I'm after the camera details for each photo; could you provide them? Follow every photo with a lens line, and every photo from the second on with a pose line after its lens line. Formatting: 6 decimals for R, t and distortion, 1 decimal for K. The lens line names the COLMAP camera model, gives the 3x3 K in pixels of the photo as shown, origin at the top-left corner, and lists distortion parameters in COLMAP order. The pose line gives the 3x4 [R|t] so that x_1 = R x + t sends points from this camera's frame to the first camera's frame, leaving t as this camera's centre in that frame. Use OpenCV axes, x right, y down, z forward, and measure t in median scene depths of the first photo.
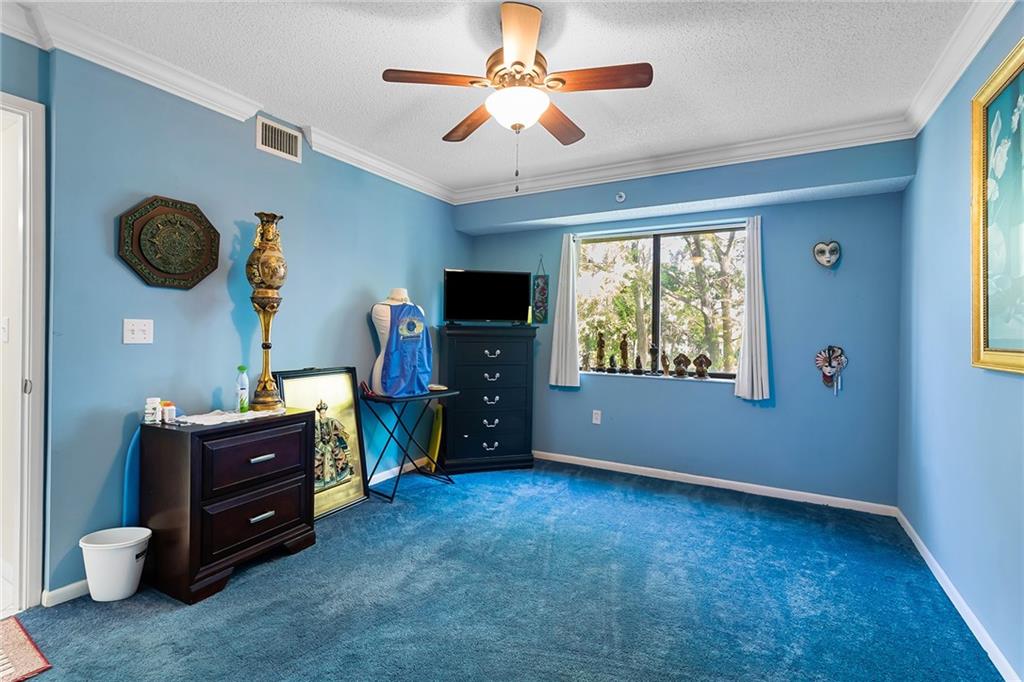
lens RADIAL K [[479.1, 0, 511.4], [0, 479.1, 334.2], [0, 0, 1]] dist [0.004126, 0.000216]
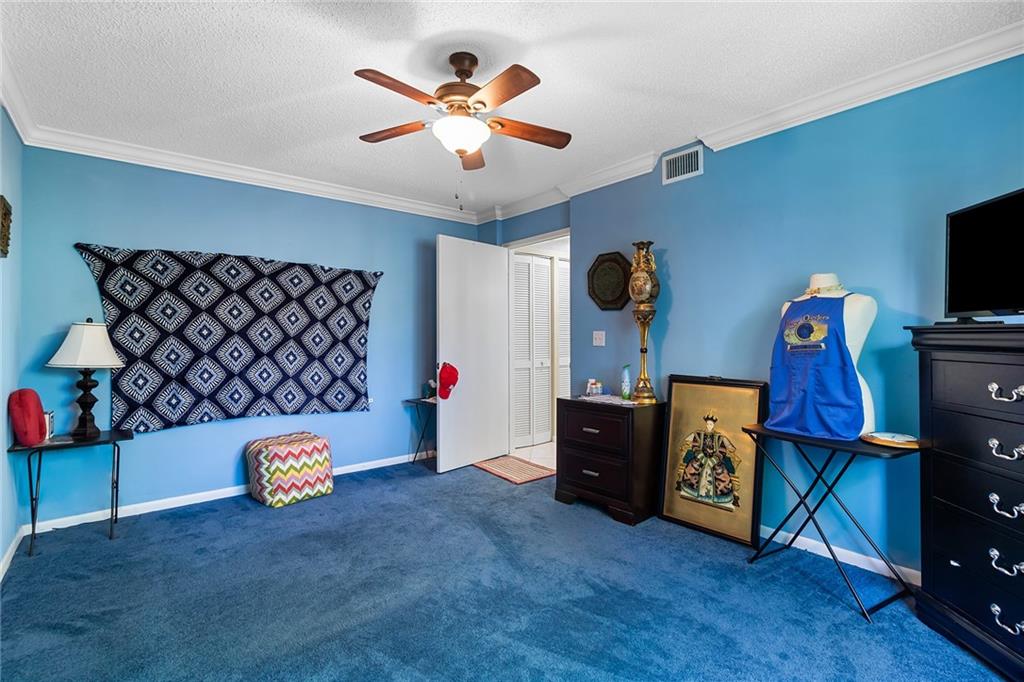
lens RADIAL K [[479.1, 0, 511.4], [0, 479.1, 336.9], [0, 0, 1]] dist [0.004126, 0.000216]
pose [[-0.382237, -0.006956, -0.924038, 0.626712], [-0.007733, 0.999961, -0.004329, -0.002121], [0.924032, 0.005491, -0.382276, 0.975814]]
